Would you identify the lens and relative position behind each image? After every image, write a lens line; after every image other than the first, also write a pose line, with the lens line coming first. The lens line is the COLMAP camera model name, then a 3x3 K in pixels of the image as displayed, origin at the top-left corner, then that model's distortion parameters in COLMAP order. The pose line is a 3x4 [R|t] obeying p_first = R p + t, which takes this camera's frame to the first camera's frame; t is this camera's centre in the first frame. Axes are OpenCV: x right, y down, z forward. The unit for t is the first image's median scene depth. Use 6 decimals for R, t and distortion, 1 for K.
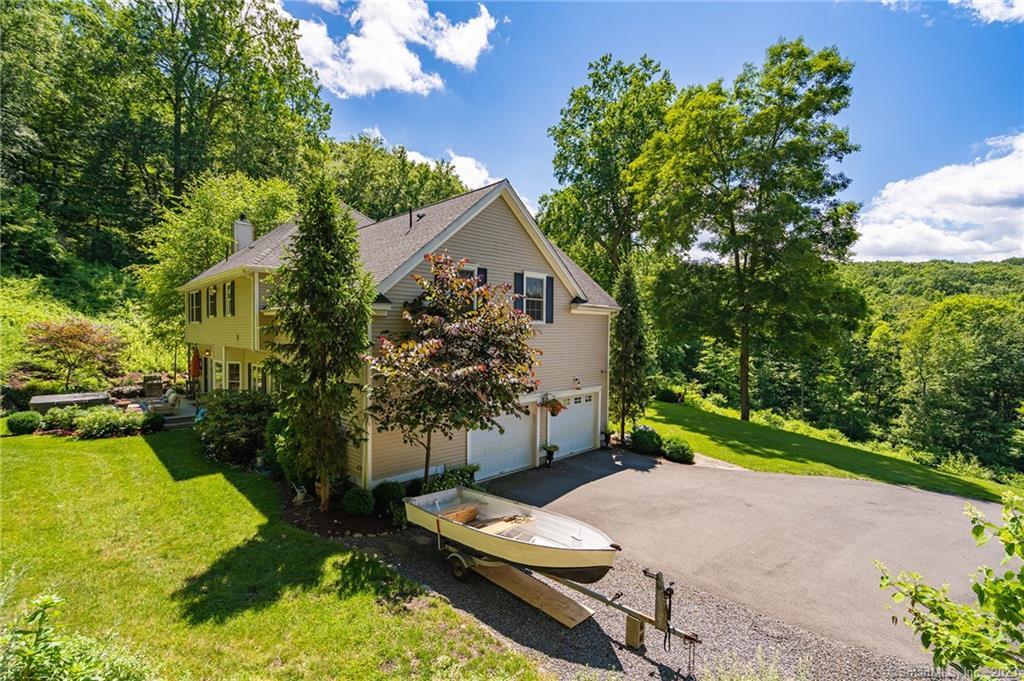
lens RADIAL K [[466.8, 0, 511.0], [0, 466.8, 346.4], [0, 0, 1]] dist [0.003017, 0.000839]
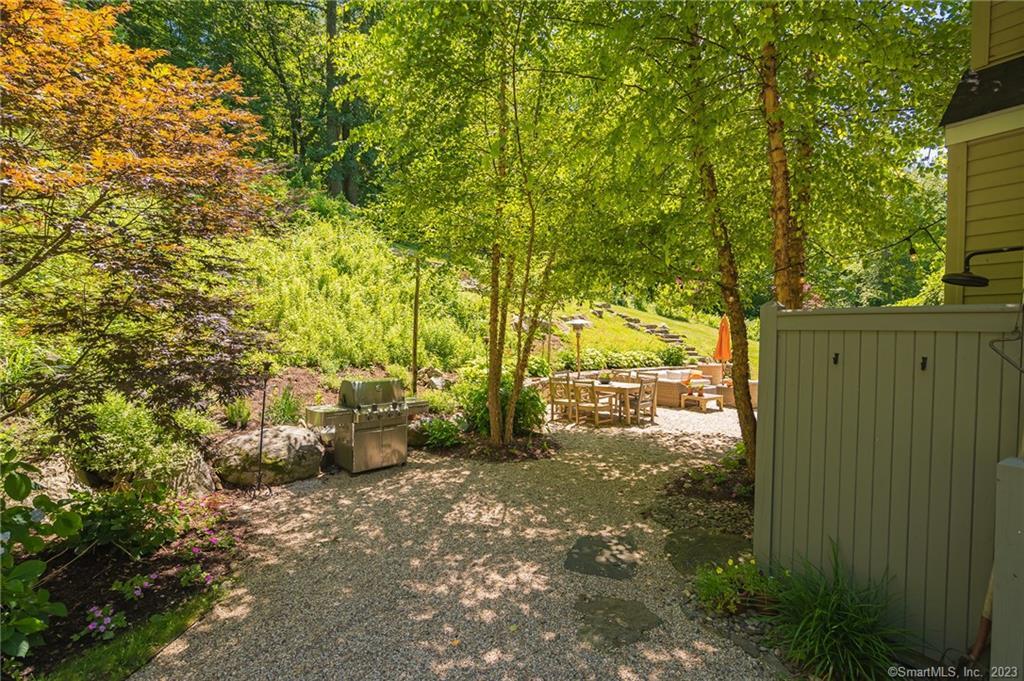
lens RADIAL K [[466.8, 0, 511.0], [0, 466.8, 346.4], [0, 0, 1]] dist [0.003017, 0.000839]
pose [[0.981437, 0.009396, -0.191553, -0.986337], [-0.008689, 0.999952, 0.004531, 0.064776], [0.191587, -0.002783, 0.981472, 1.181679]]
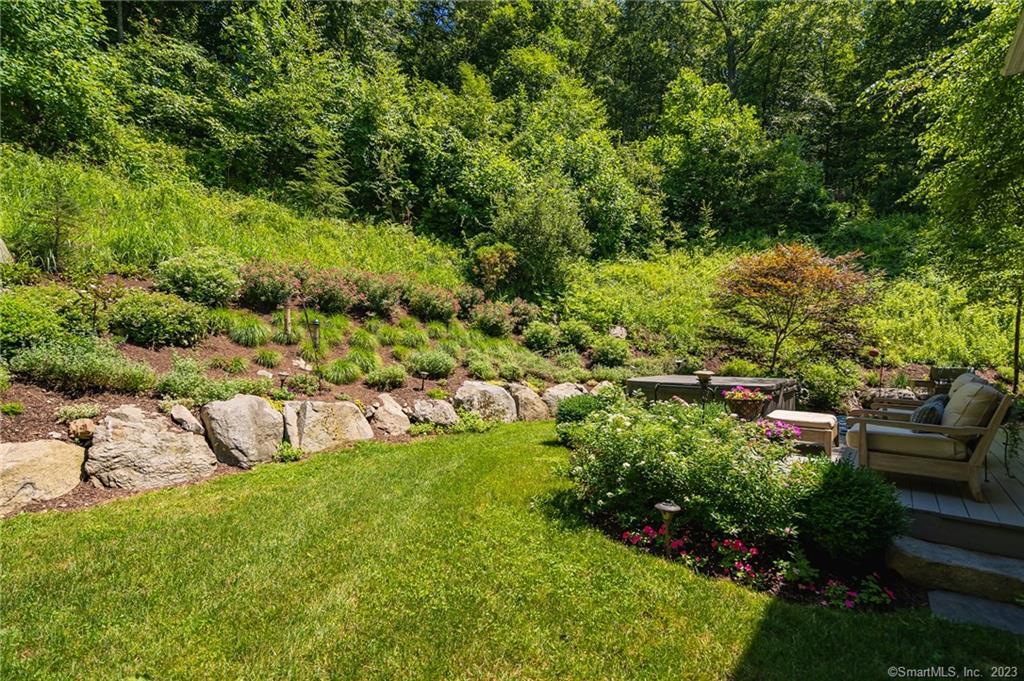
lens RADIAL K [[466.8, 0, 511.0], [0, 466.8, 346.4], [0, 0, 1]] dist [0.003017, 0.000839]
pose [[0.112117, -0.023542, -0.993416, -0.581690], [-0.032096, 0.999112, -0.027299, 0.102540], [0.993177, 0.034945, 0.111262, 0.832652]]
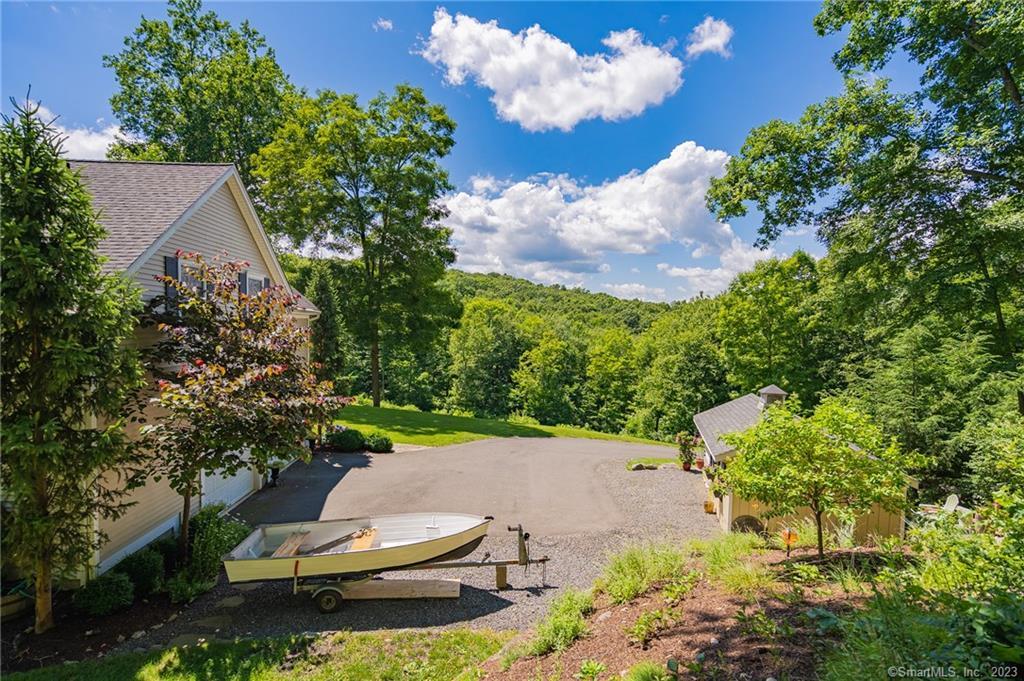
lens RADIAL K [[466.8, 0, 511.0], [0, 466.8, 346.4], [0, 0, 1]] dist [0.003017, 0.000839]
pose [[0.655307, -0.036291, 0.754491, -0.268430], [0.020732, 0.999333, 0.030062, -0.031437], [-0.755078, -0.004058, 0.655622, 0.043591]]
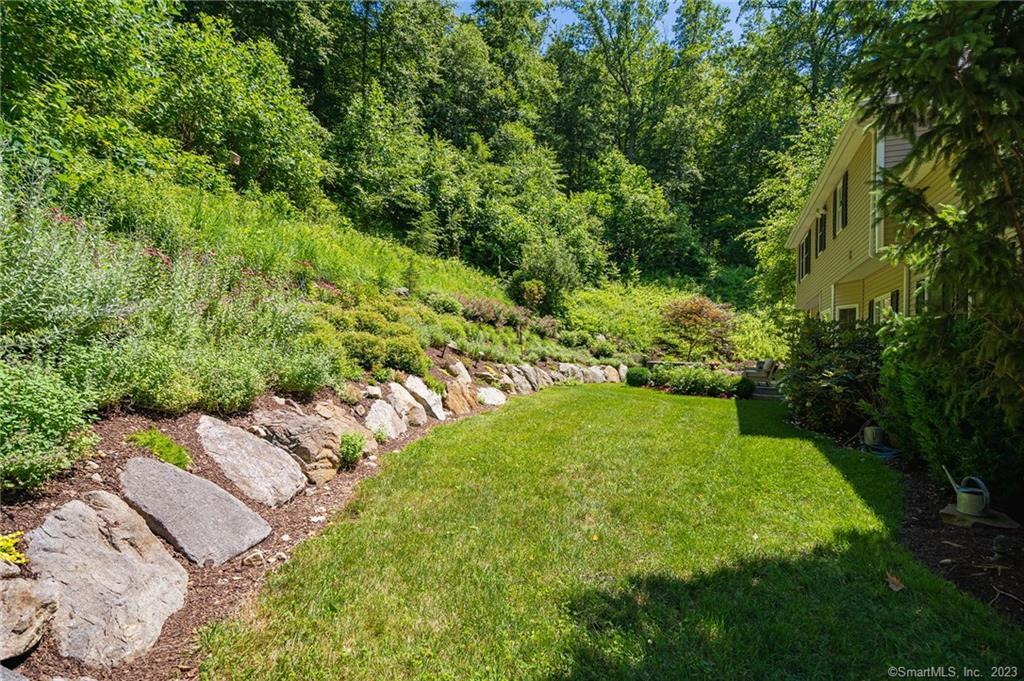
lens RADIAL K [[487.6, 0, 510.0], [0, 487.6, 342.6], [0, 0, 1]] dist [-0.002855, -0.000454]
pose [[0.372254, -0.019535, -0.927925, -0.140373], [-0.050729, 0.997856, -0.041358, 0.136431], [0.926744, 0.062469, 0.370465, 0.318207]]
